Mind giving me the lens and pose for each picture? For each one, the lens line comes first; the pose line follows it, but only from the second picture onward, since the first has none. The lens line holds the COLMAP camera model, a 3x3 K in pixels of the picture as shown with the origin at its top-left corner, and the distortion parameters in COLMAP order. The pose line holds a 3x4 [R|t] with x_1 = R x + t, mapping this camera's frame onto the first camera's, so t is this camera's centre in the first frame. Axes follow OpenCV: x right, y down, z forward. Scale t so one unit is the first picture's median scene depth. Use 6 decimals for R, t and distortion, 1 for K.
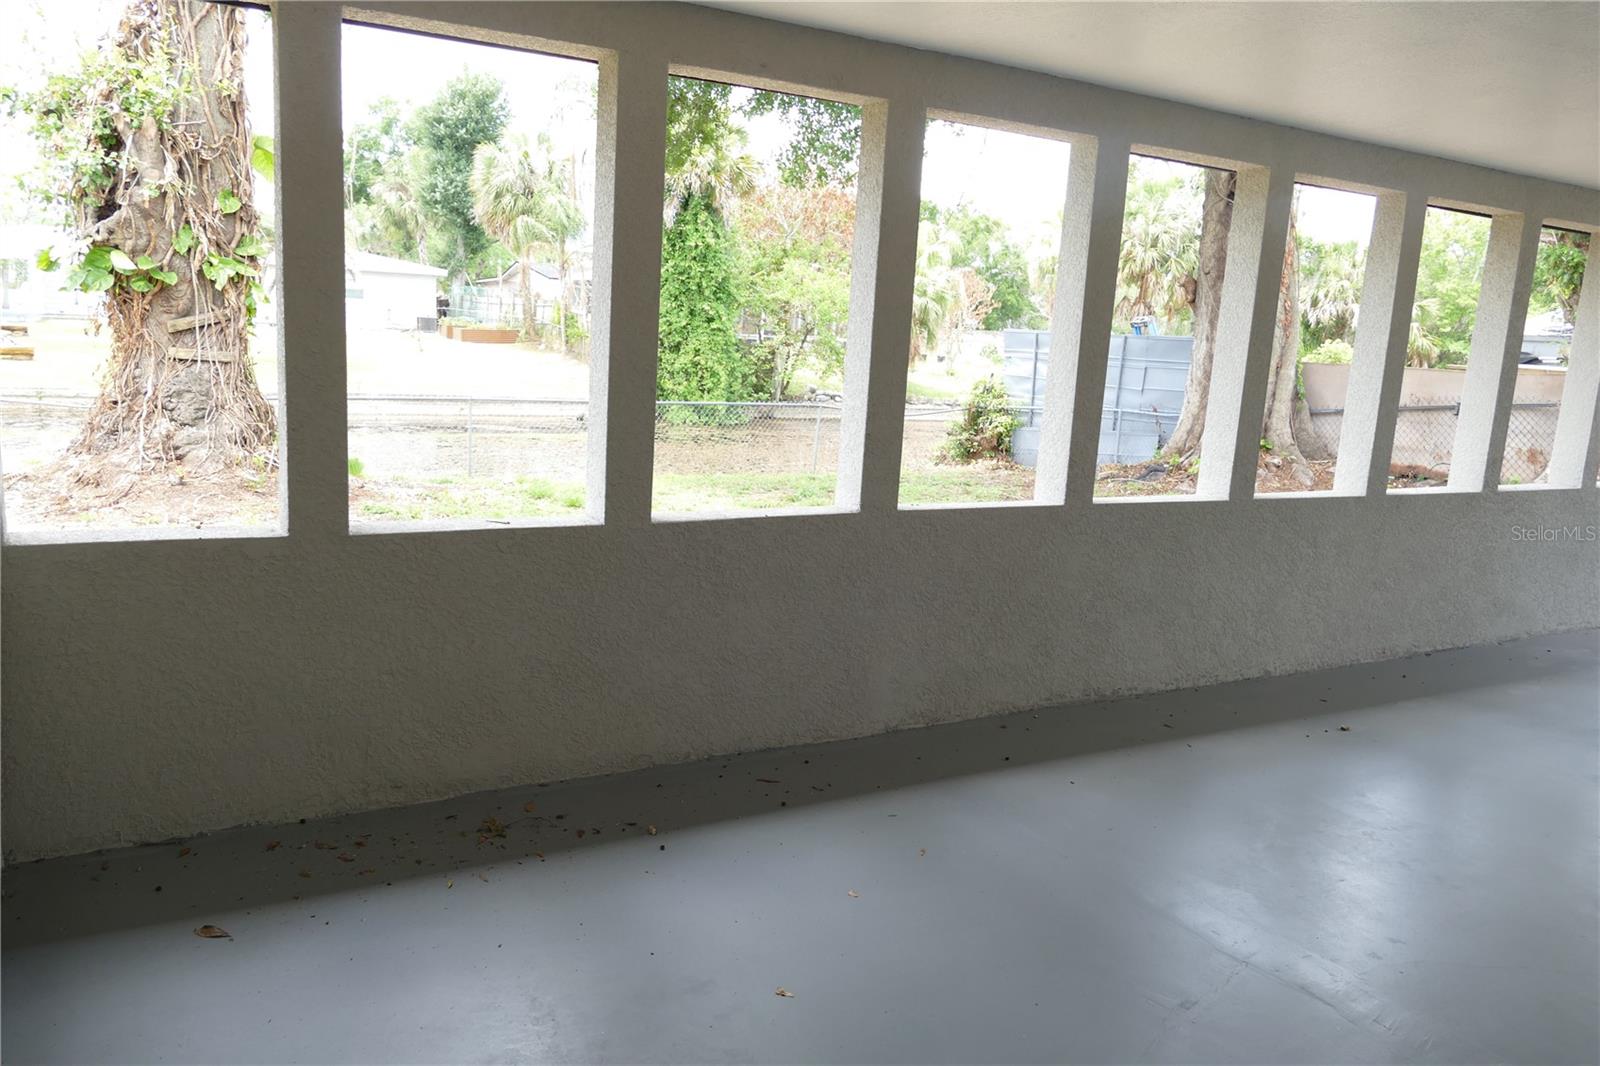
lens RADIAL K [[1152.1, 0, 797.3], [0, 1152.1, 528.7], [0, 0, 1]] dist [-0.011840, 0.008453]
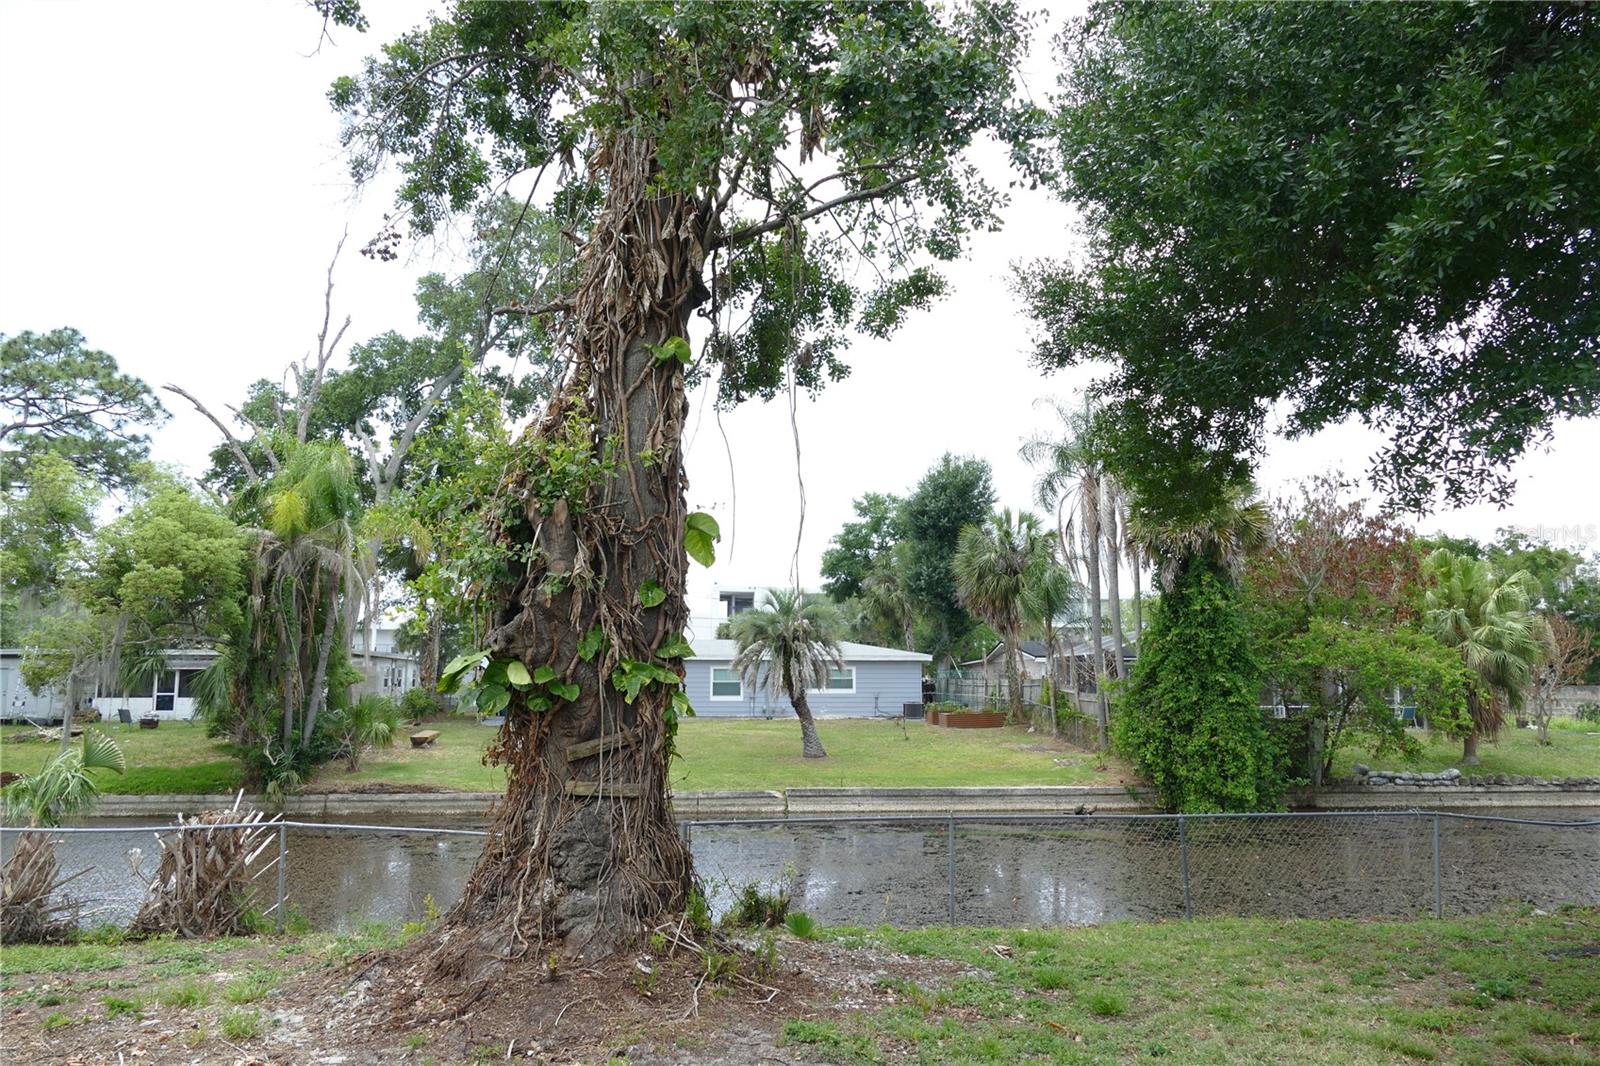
lens RADIAL K [[1152.1, 0, 796.9], [0, 1152.1, 533.2], [0, 0, 1]] dist [-0.011840, 0.008453]
pose [[0.915856, -0.104647, -0.387629, -0.082447], [-0.022463, 0.950570, -0.309697, -0.075727], [0.400877, 0.292346, 0.868235, 0.322794]]
